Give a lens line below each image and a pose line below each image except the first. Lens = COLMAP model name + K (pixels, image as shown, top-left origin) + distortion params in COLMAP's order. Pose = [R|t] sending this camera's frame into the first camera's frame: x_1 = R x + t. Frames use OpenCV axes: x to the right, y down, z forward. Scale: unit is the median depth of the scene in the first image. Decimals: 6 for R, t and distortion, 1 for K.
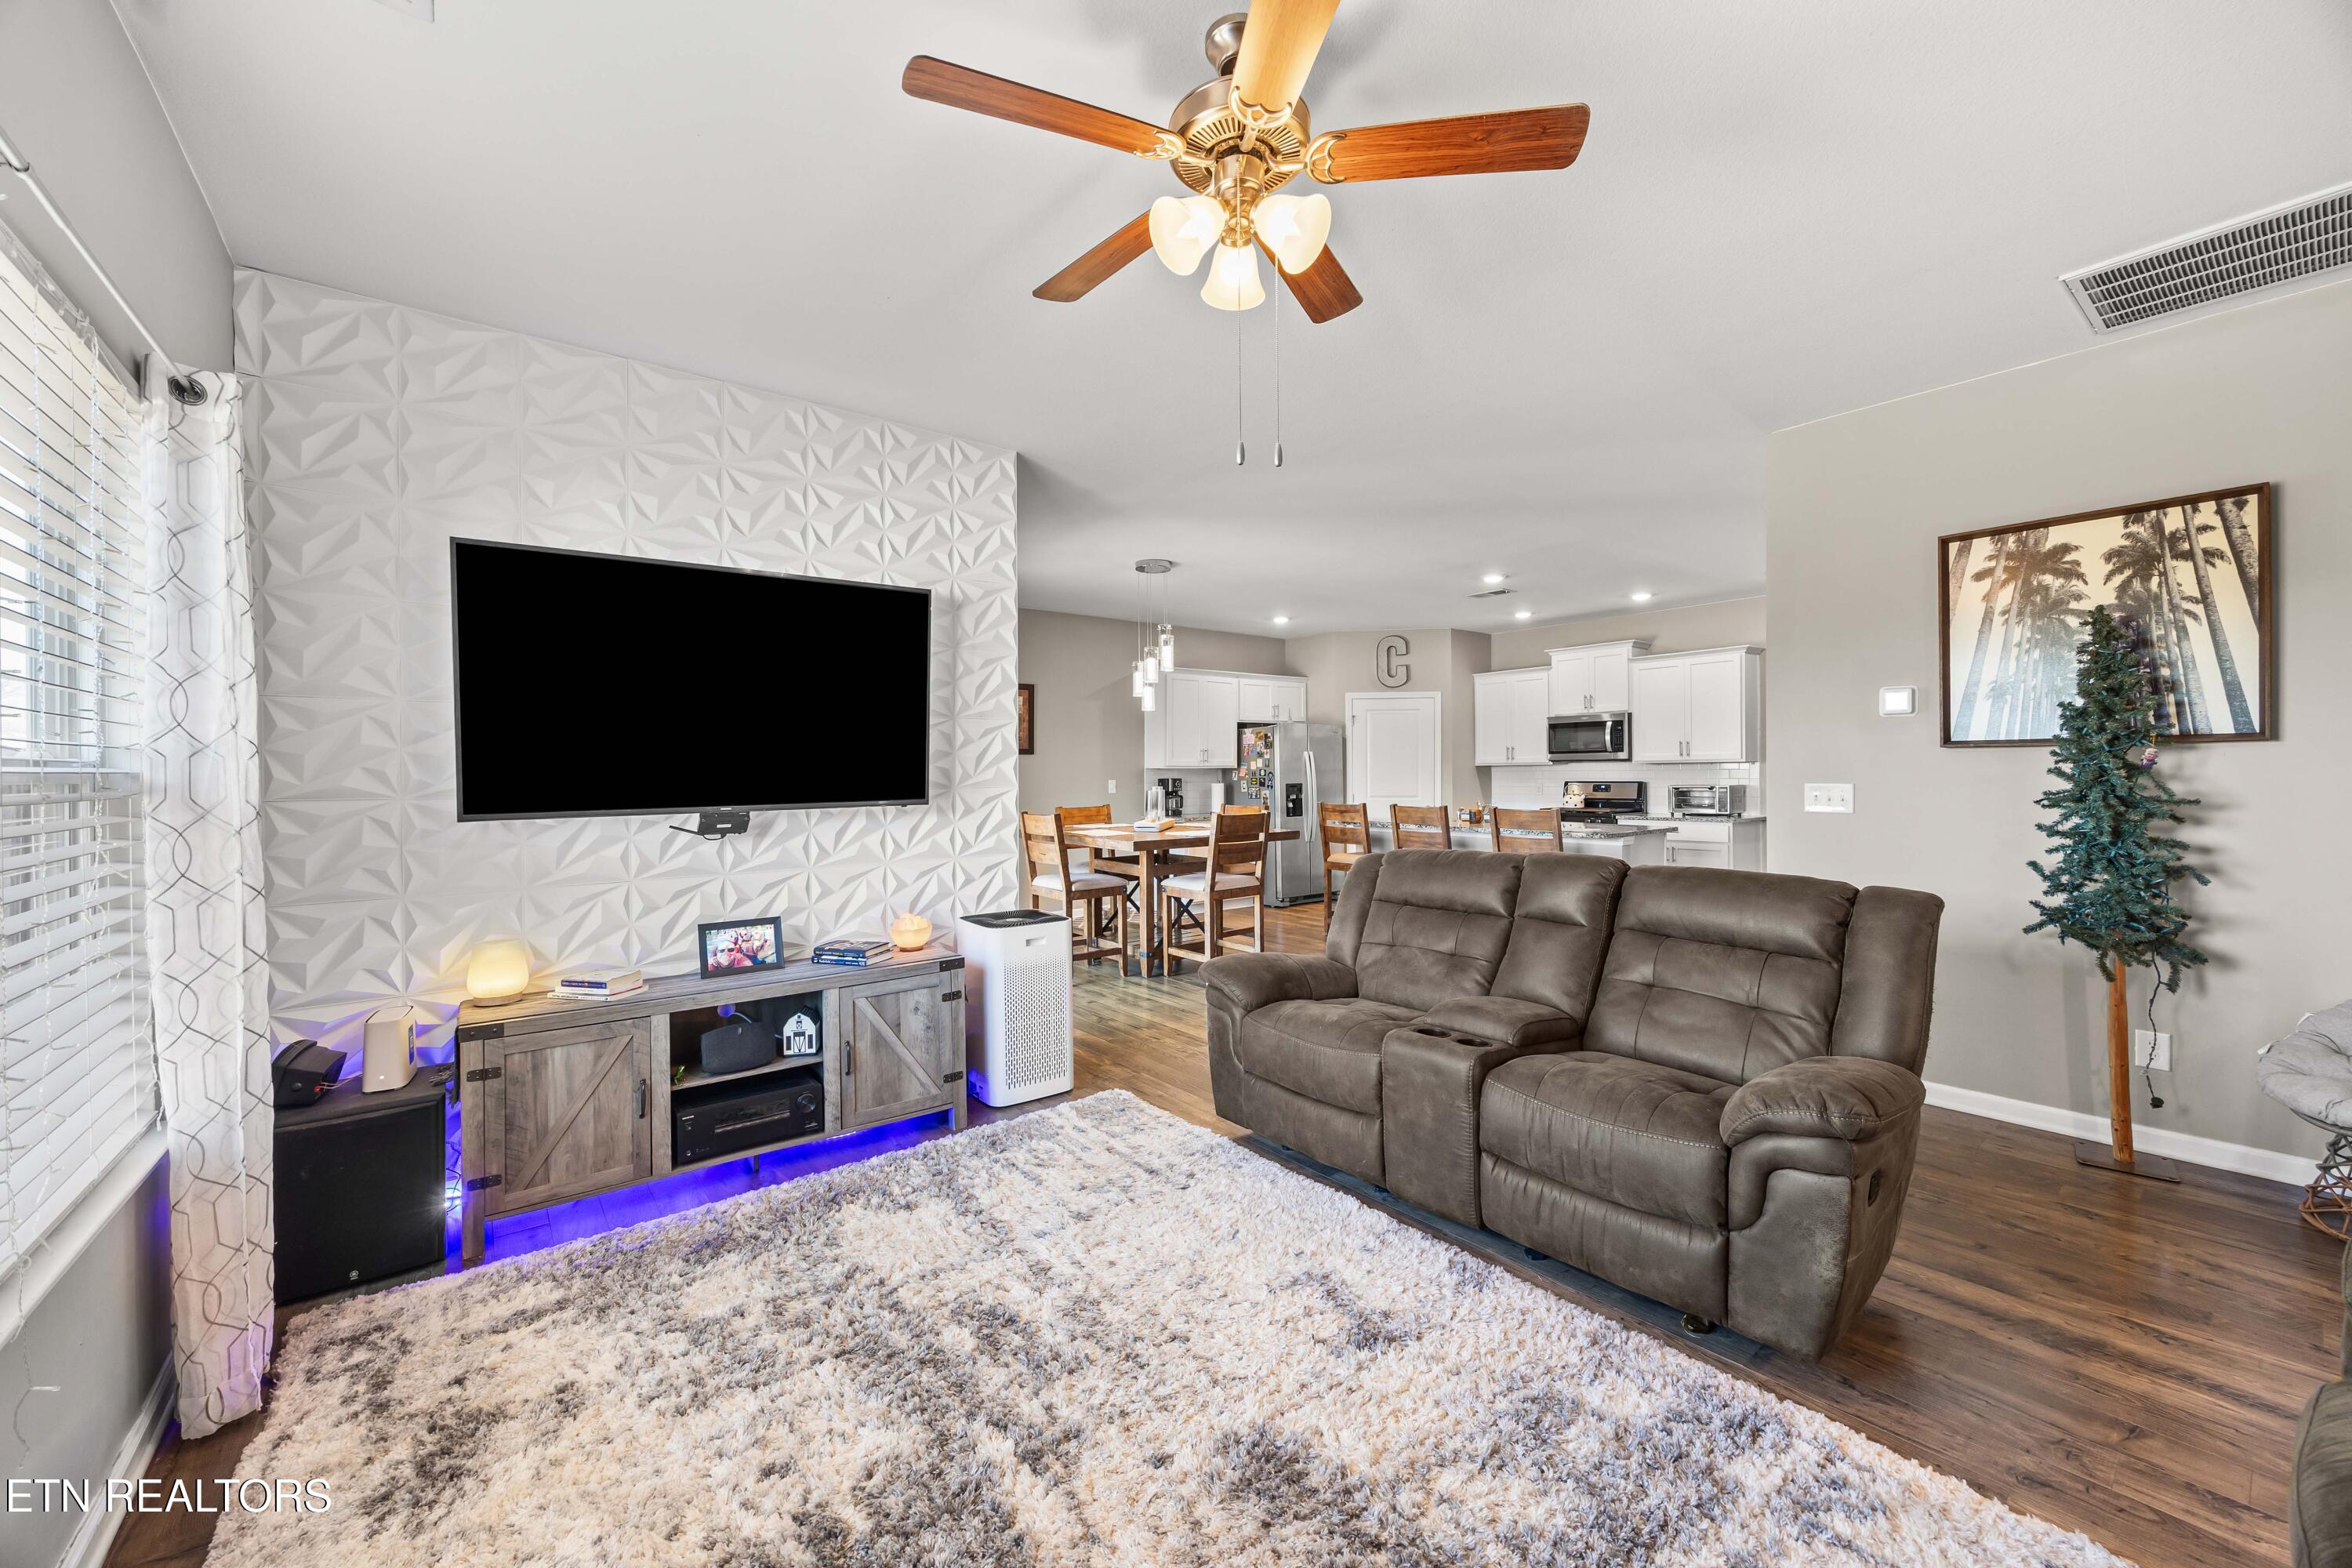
lens RADIAL K [[894.4, 0, 1167.7], [0, 894.4, 780.7], [0, 0, 1]] dist [0.002608, -0.000056]
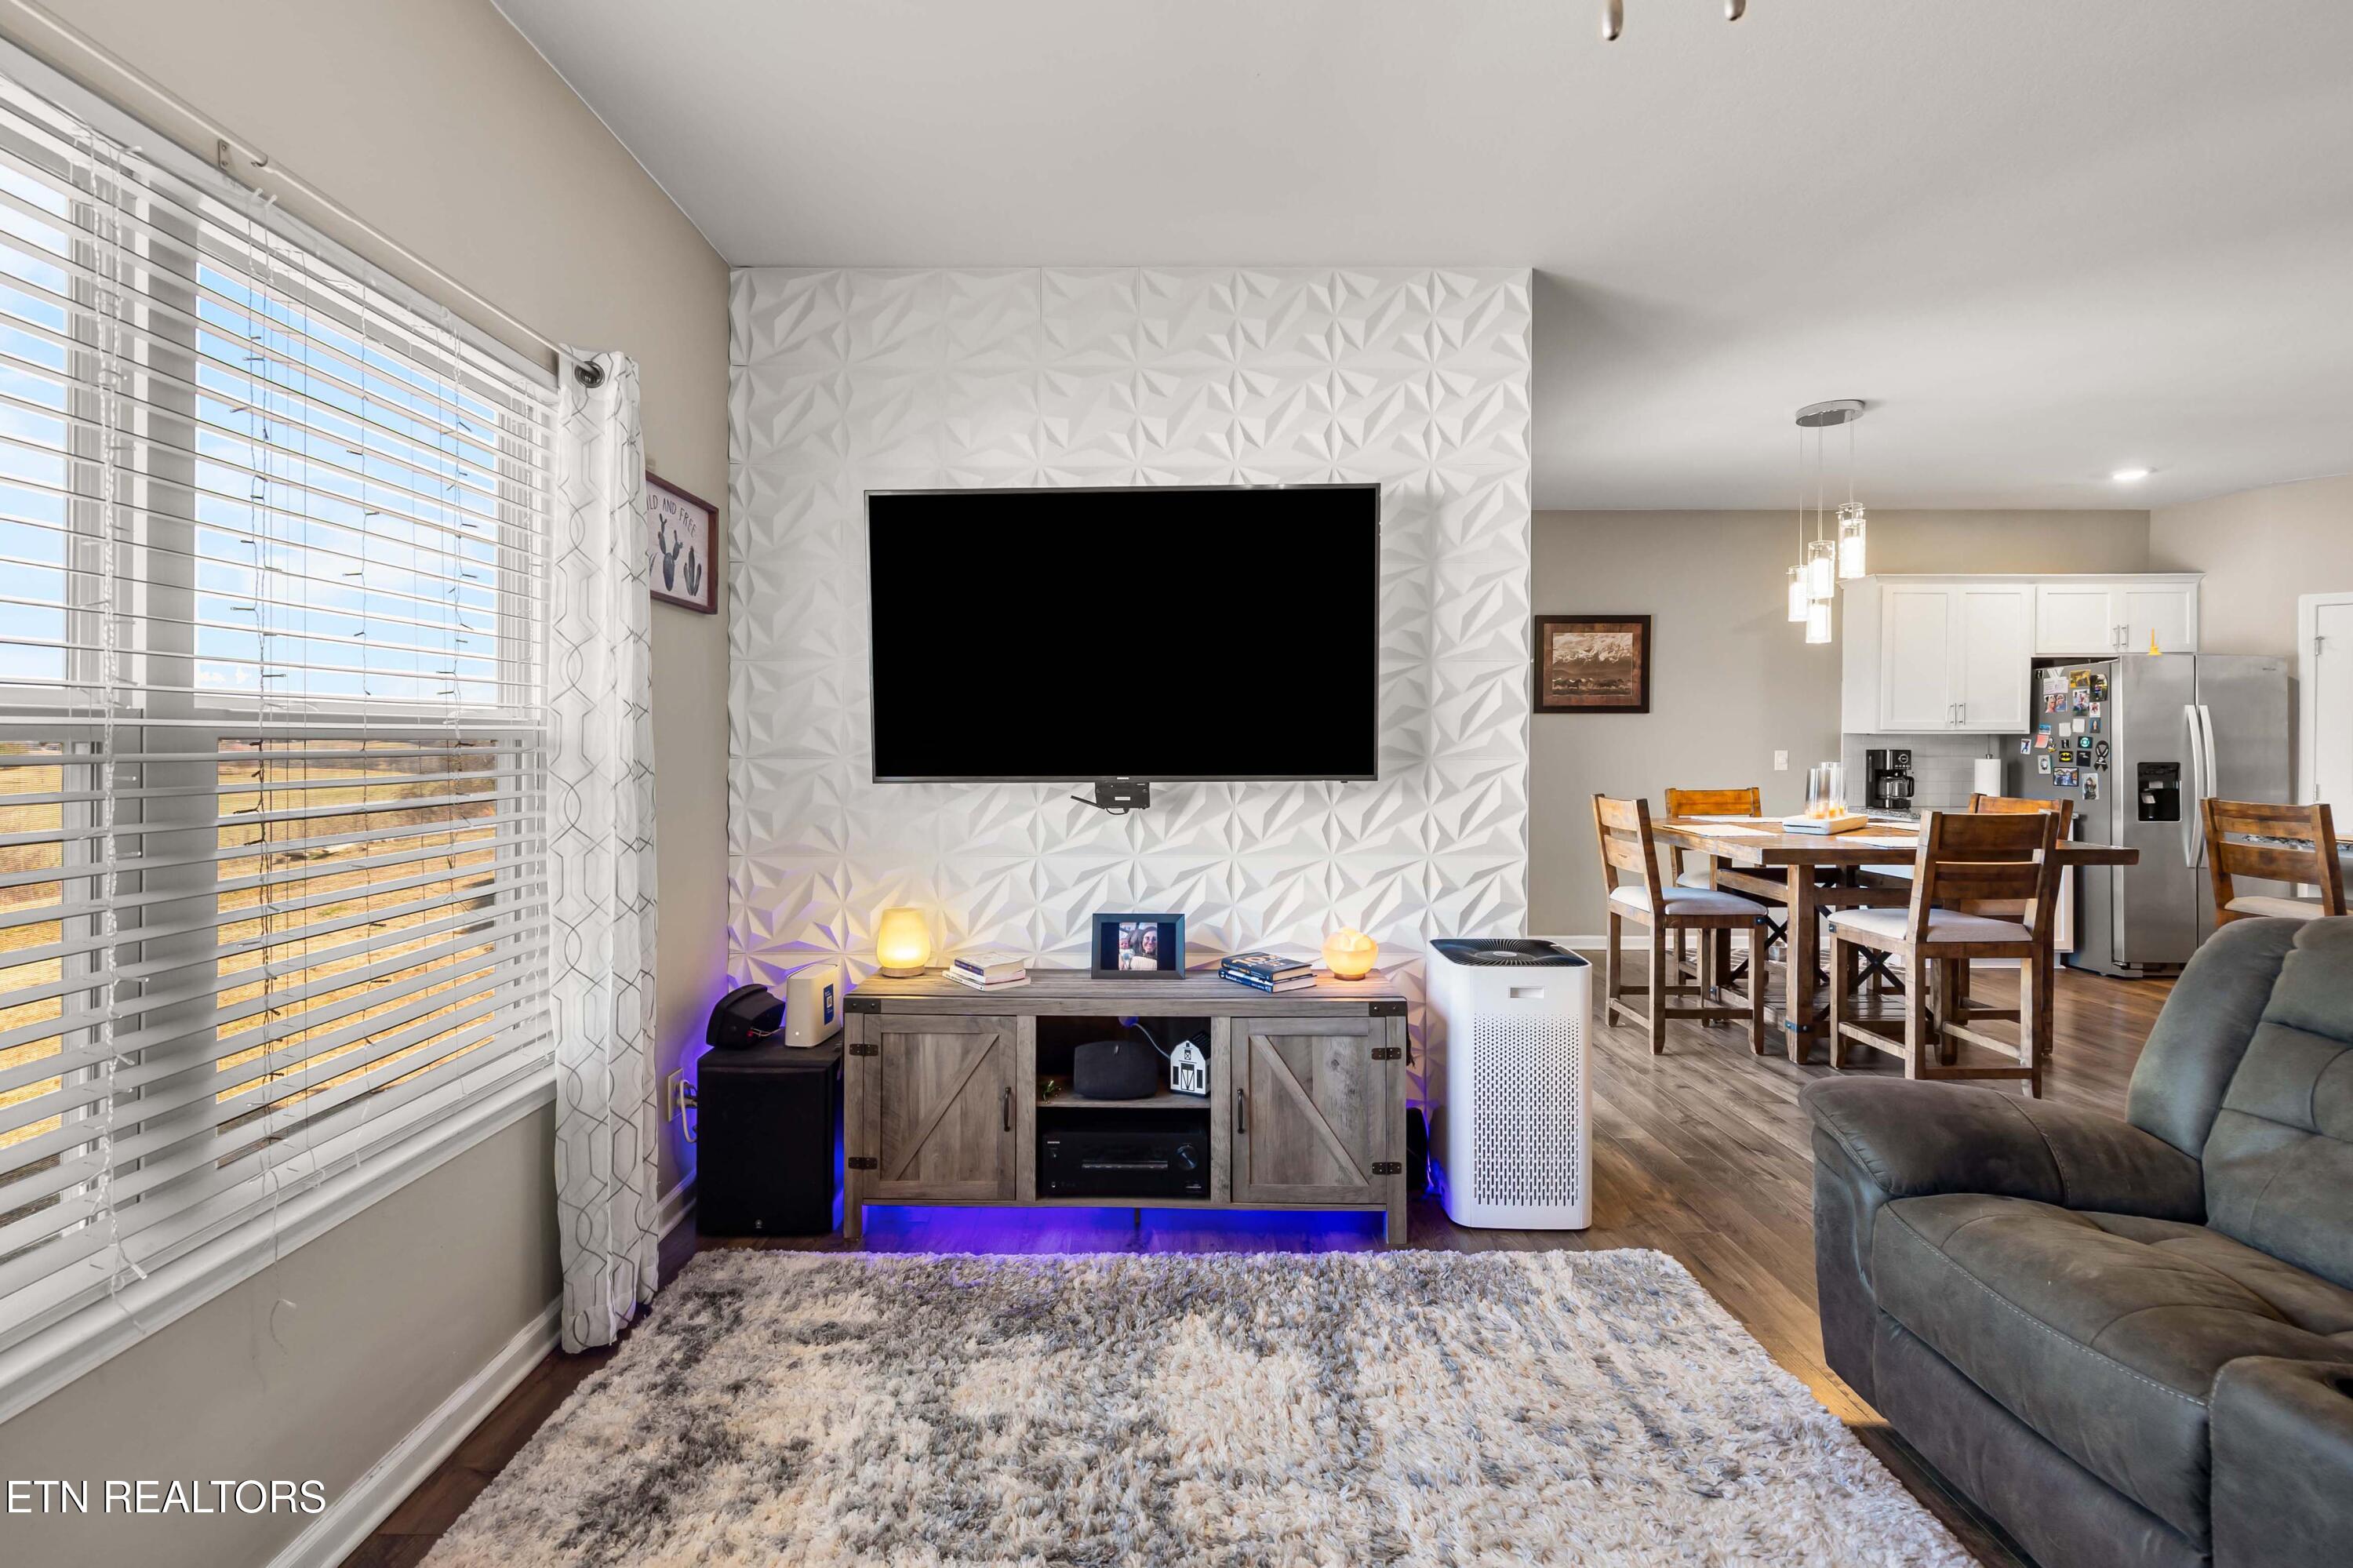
lens RADIAL K [[1039.3, 0, 1149.2], [0, 1039.3, 746.3], [0, 0, 1]] dist [-0.002517, 0.001094]
pose [[0.787120, 0.014086, -0.616639, 0.121052], [-0.014112, 0.999889, 0.004827, -0.002996], [0.616639, 0.004903, 0.787231, 0.253579]]
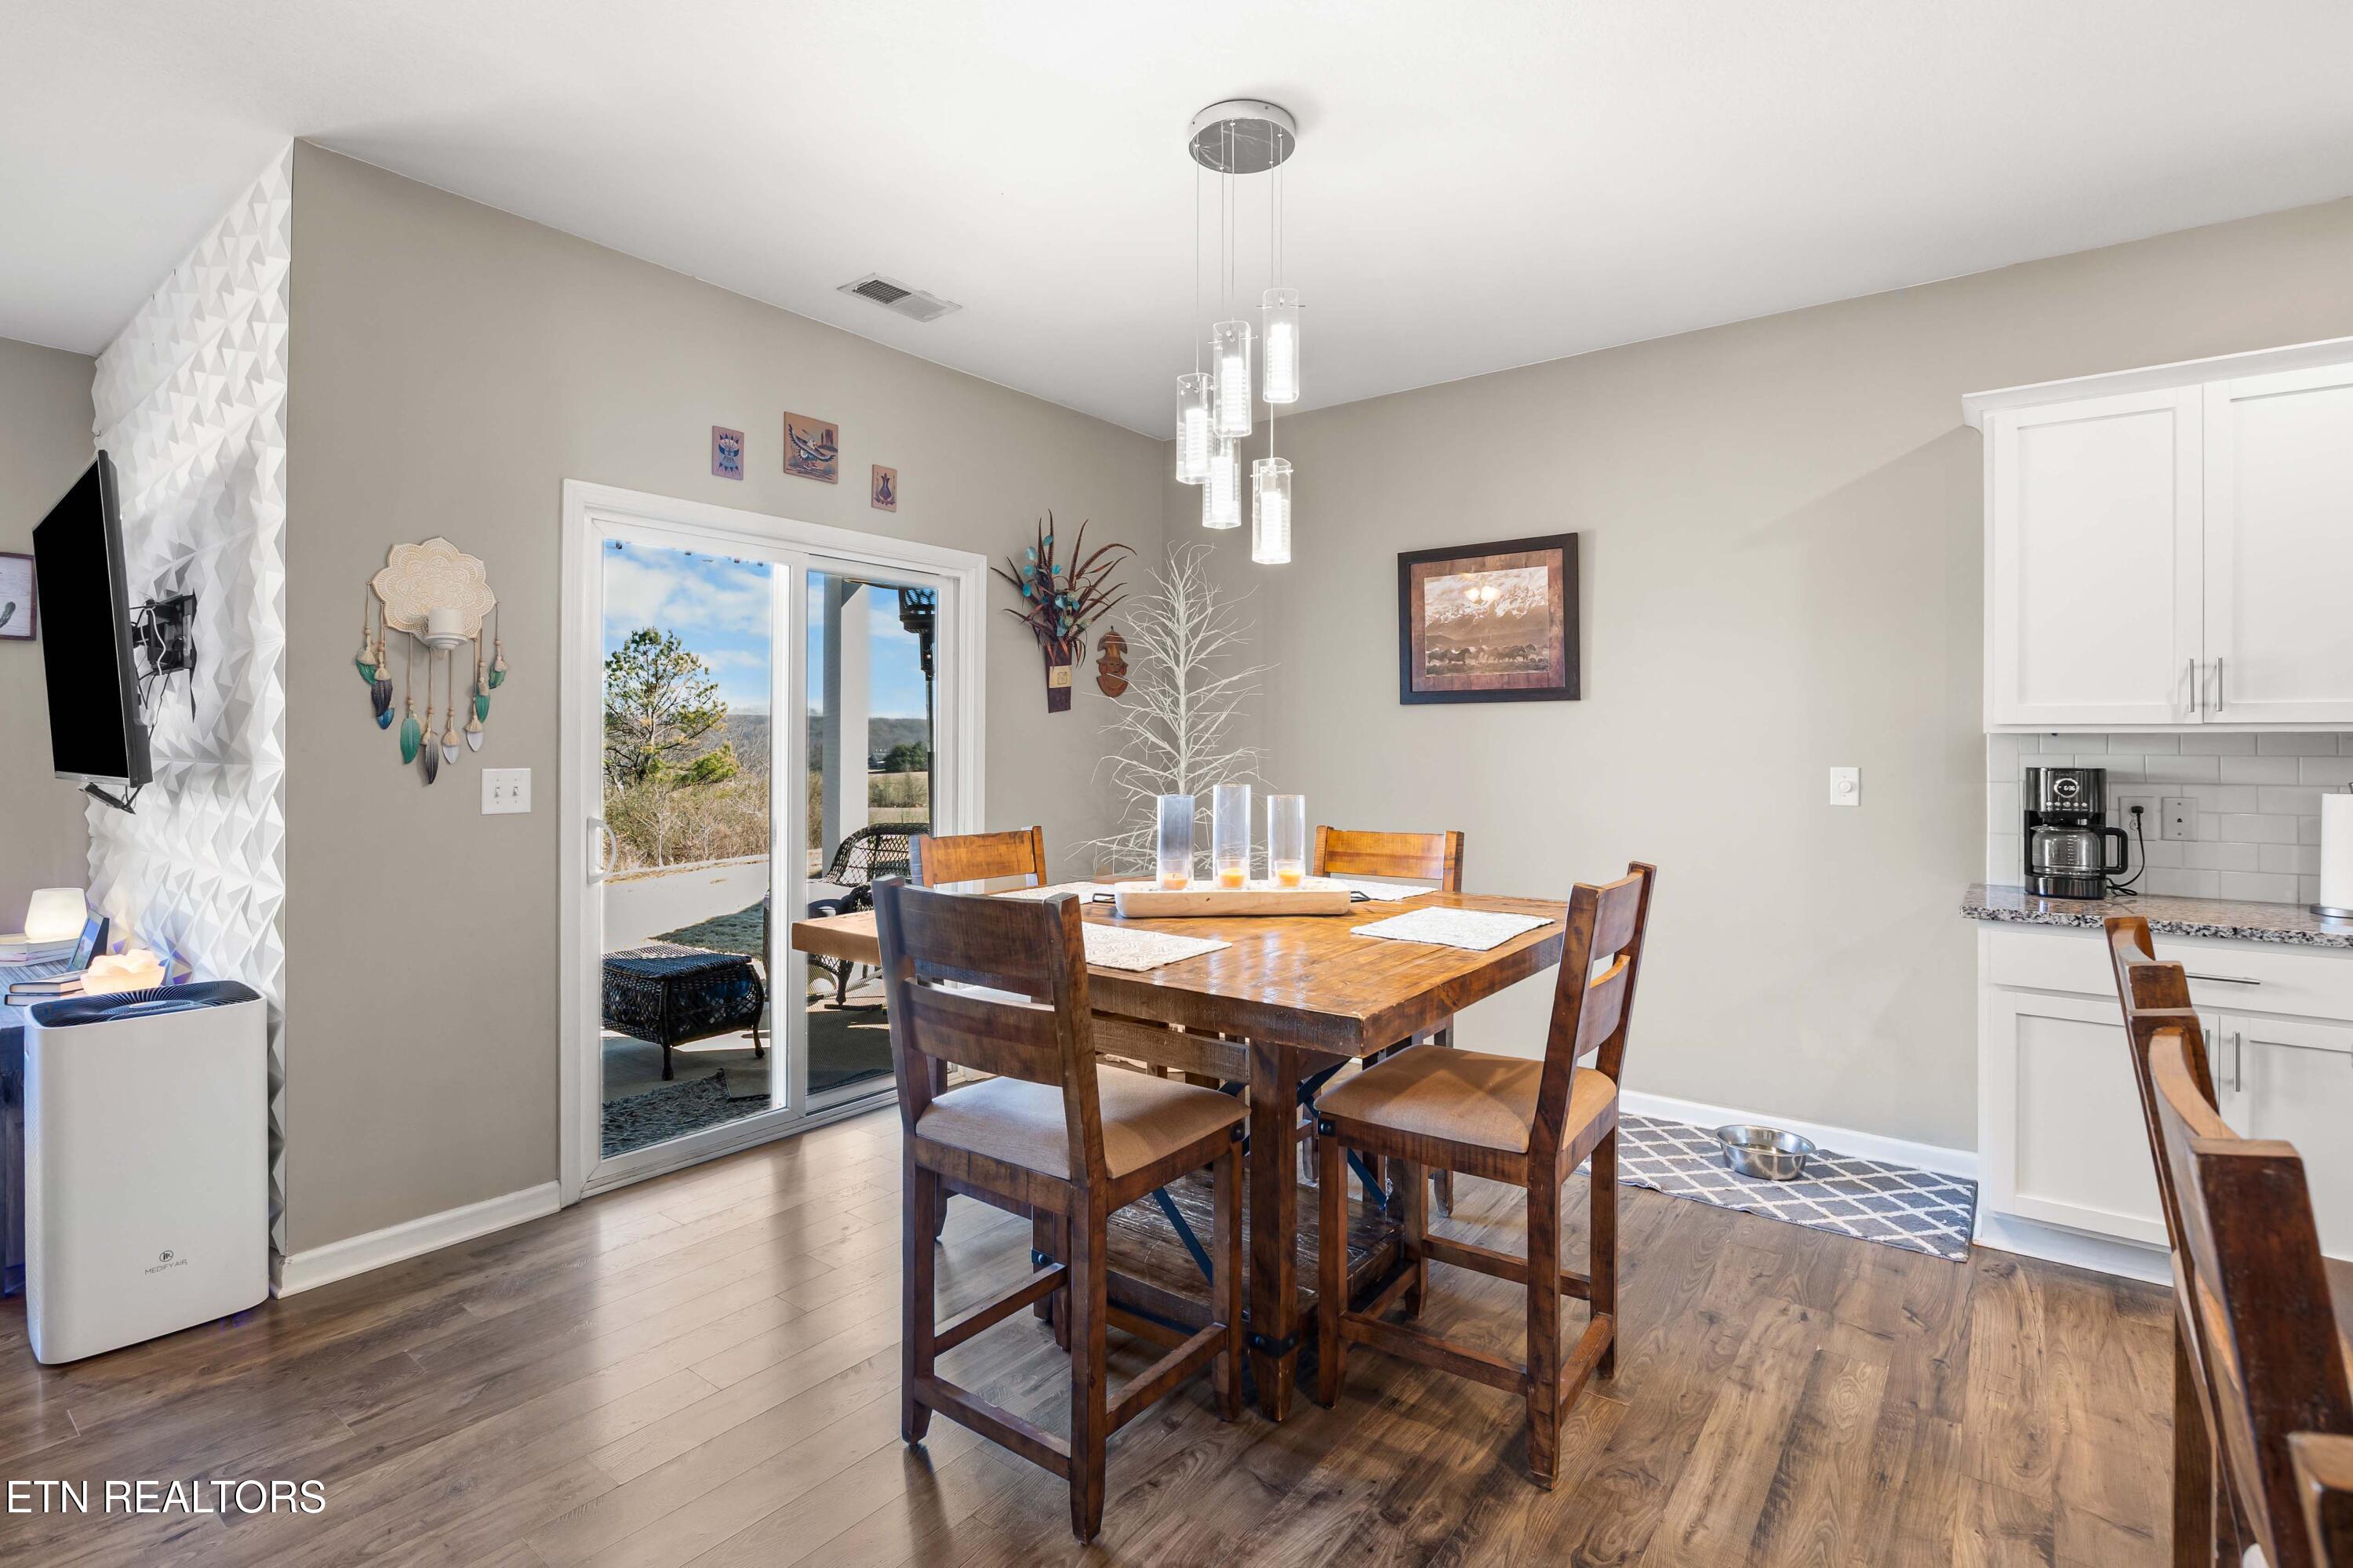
lens RADIAL K [[1101.2, 0, 1182.1], [0, 1101.2, 742.1], [0, 0, 1]] dist [-0.015242, -0.000562]
pose [[0.253143, 0.005343, -0.967414, 0.759094], [-0.014916, 0.999887, 0.001619, -0.019421], [0.967314, 0.014020, 0.253194, 1.739450]]
